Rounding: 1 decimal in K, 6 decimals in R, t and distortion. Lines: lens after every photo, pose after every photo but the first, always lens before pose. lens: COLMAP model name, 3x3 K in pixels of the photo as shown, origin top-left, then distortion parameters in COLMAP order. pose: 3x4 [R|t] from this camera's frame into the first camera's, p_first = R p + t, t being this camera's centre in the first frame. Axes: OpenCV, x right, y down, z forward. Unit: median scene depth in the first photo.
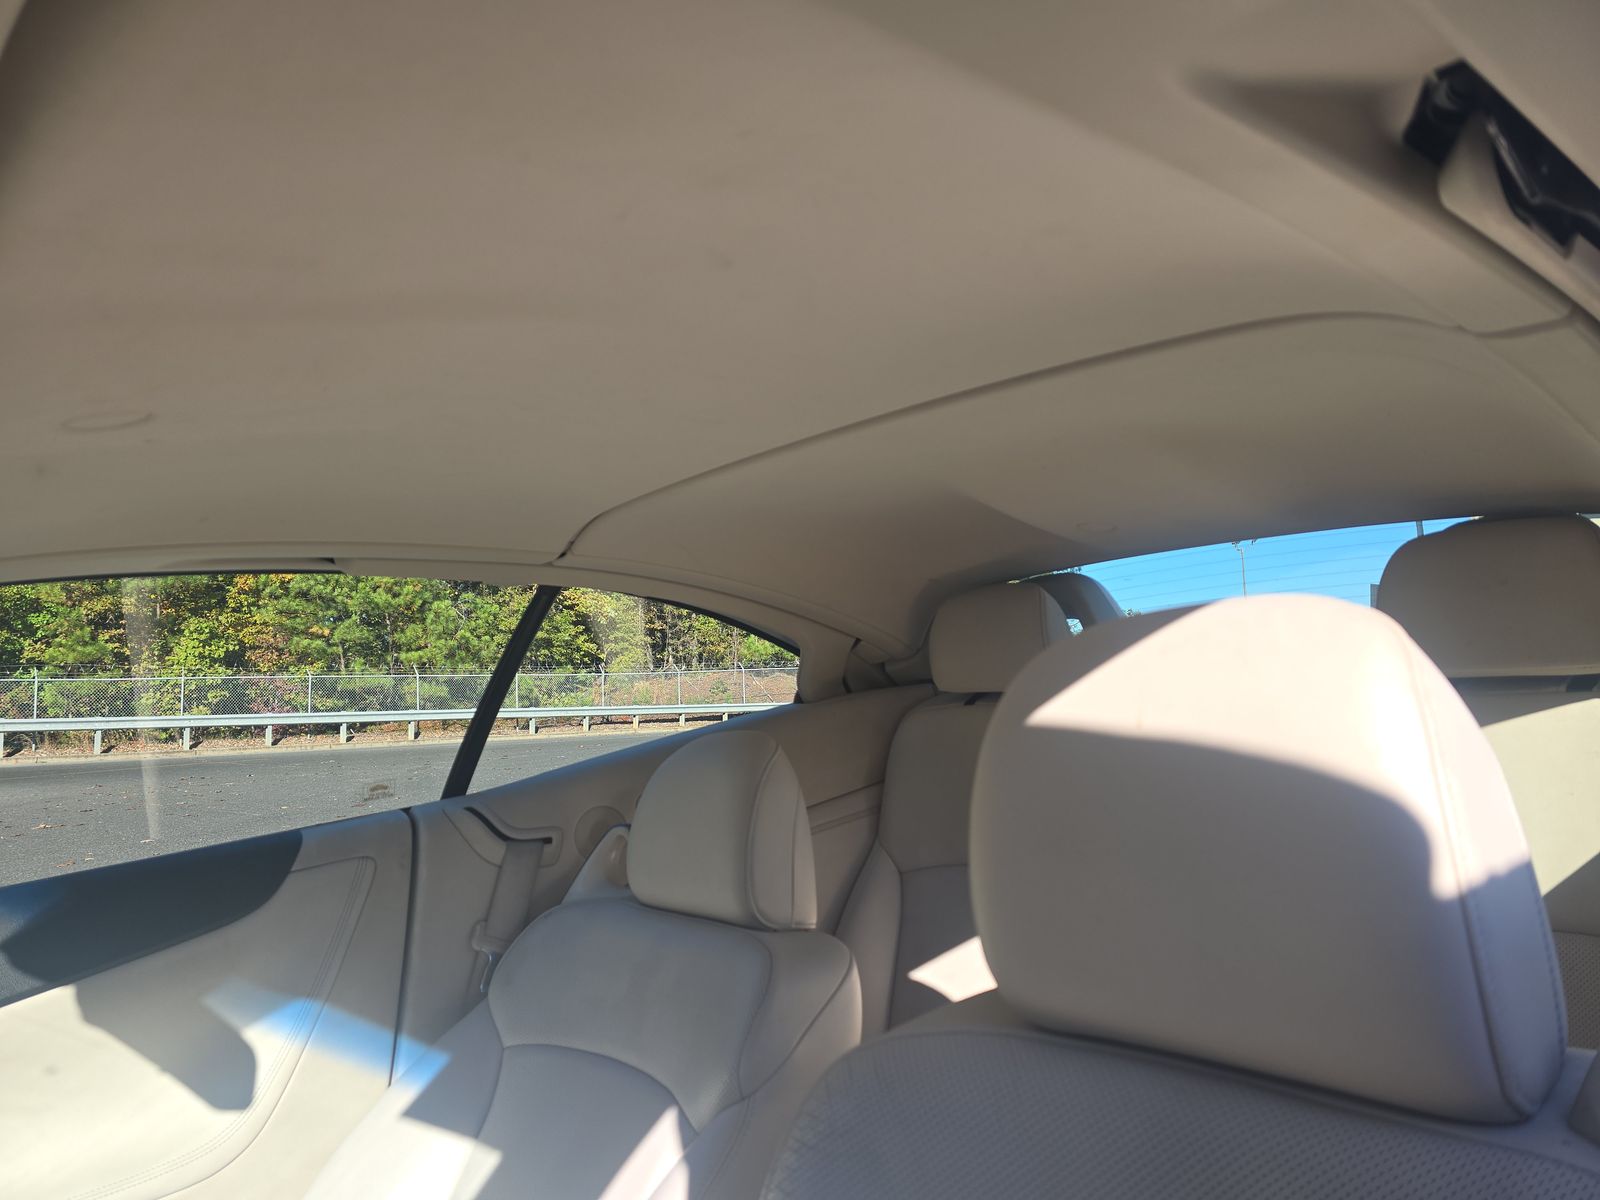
lens RADIAL K [[1079.4, 0, 808.2], [0, 1079.4, 599.9], [0, 0, 1]] dist [-0.003531, -0.012070]
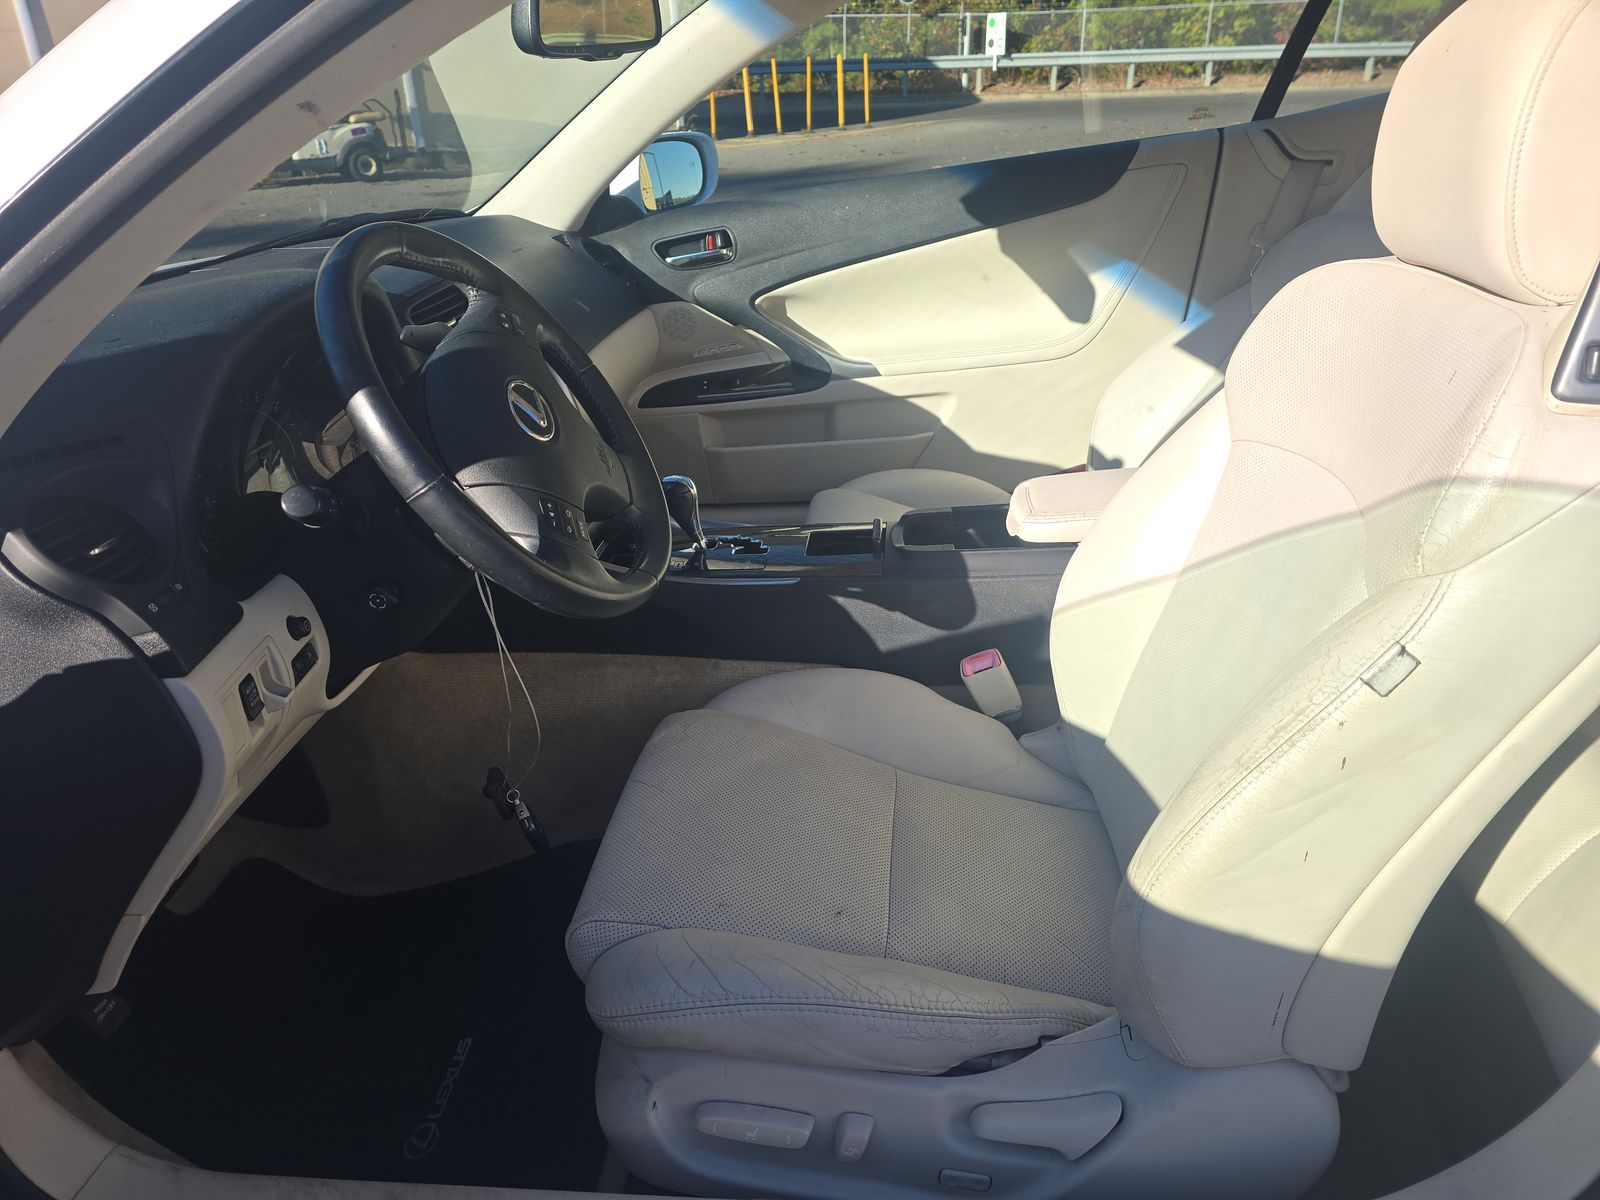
lens RADIAL K [[1079.4, 0, 790.9], [0, 1079.4, 605.2], [0, 0, 1]] dist [-0.003531, -0.012070]
pose [[0.654474, 0.342007, -0.674311, 0.397078], [0.088186, 0.851230, 0.517331, -0.036747], [0.750924, -0.398045, 0.526948, -0.328806]]
